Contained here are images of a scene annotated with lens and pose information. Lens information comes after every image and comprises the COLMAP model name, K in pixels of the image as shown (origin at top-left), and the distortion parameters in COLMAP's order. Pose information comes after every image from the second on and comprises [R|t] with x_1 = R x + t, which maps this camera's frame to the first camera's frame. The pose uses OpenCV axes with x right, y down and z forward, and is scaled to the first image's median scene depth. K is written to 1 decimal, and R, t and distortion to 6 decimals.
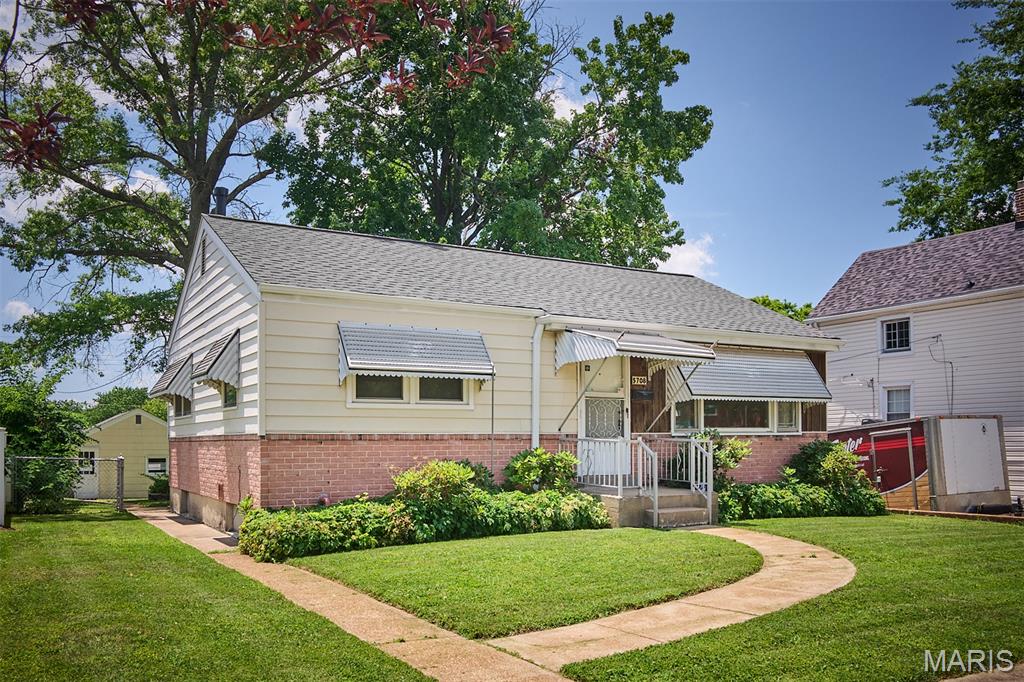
lens RADIAL K [[846.5, 0, 512.0], [0, 846.5, 341.0], [0, 0, 1]] dist [-0.100278, -0.001145]
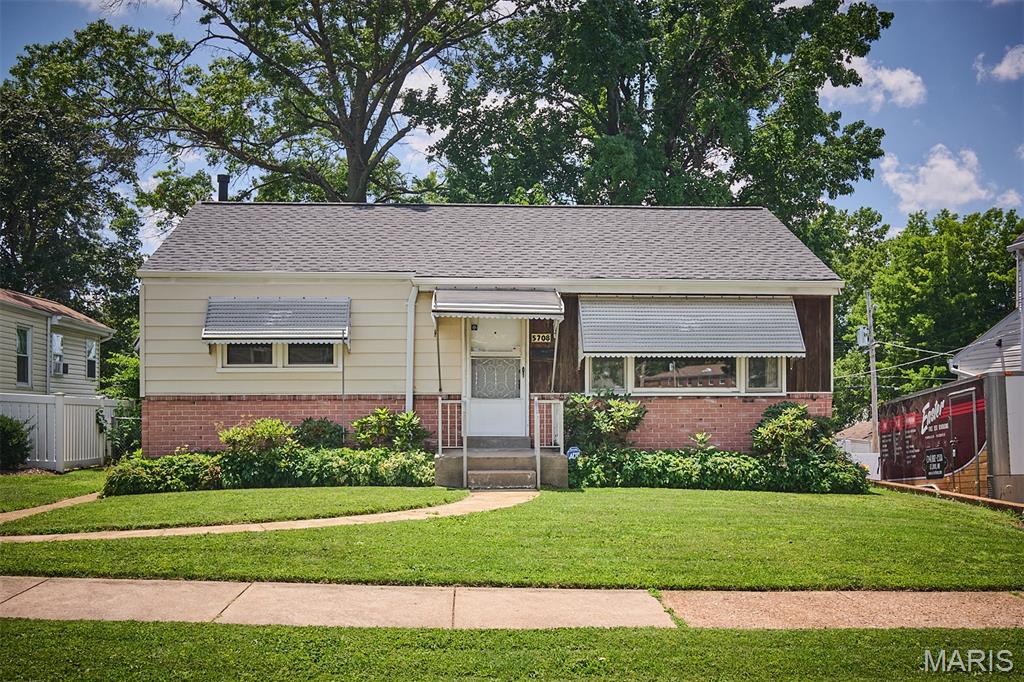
lens RADIAL K [[827.5, 0, 512.4], [0, 827.5, 409.1], [0, 0, 1]] dist [-0.070303, -0.001056]
pose [[0.890842, 0.000247, -0.454313, 0.620857], [0.052959, 0.993126, 0.104387, 0.030665], [0.451215, -0.117052, 0.884705, 0.171559]]
